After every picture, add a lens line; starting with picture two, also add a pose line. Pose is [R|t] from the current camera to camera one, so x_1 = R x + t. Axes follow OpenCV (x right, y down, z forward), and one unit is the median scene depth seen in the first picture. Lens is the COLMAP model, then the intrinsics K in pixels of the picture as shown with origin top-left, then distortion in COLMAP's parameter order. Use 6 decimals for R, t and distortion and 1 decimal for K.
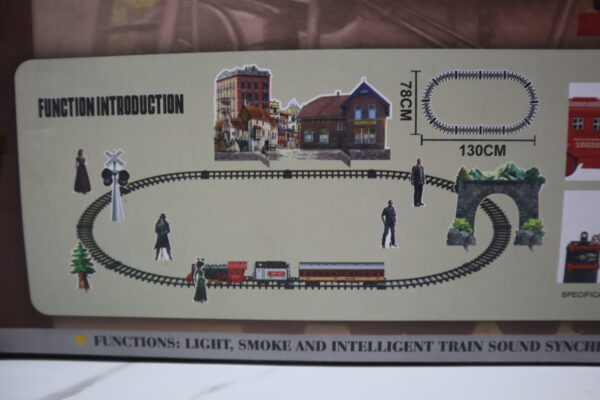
lens RADIAL K [[425.6, 0, 300.0], [0, 425.6, 200.0], [0, 0, 1]] dist [-0.114910, 0.084056]
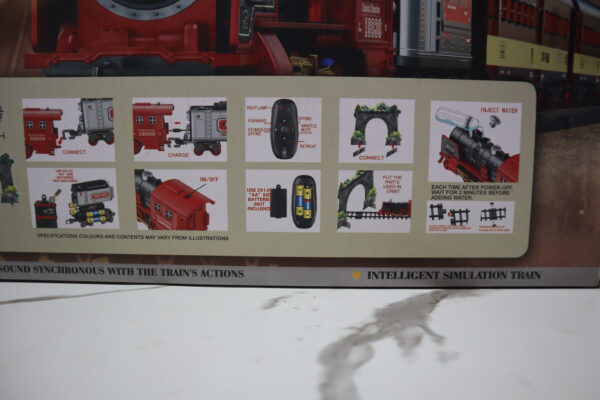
lens RADIAL K [[425.6, 0, 300.0], [0, 425.6, 200.0], [0, 0, 1]] dist [-0.114910, 0.084056]
pose [[0.999529, 0.011430, 0.028496, 1.599440], [-0.012384, 0.999360, 0.033548, 0.032999], [-0.028095, -0.033885, 0.999031, -0.578499]]
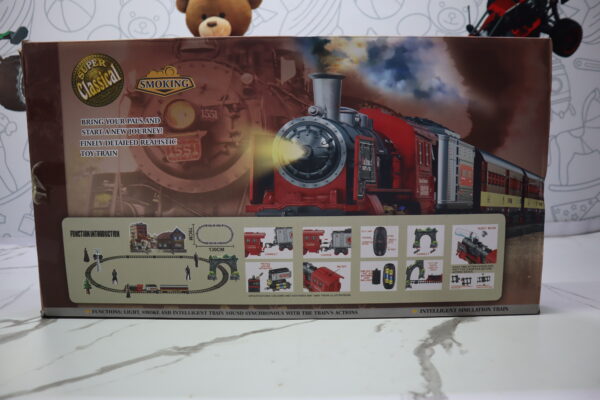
lens RADIAL K [[425.6, 0, 300.0], [0, 425.6, 200.0], [0, 0, 1]] dist [-0.114910, 0.084056]
pose [[0.999457, -0.008438, 0.031843, 0.925675], [0.006853, 0.998747, 0.049567, -0.611405], [-0.032222, -0.049322, 0.998263, -2.023531]]
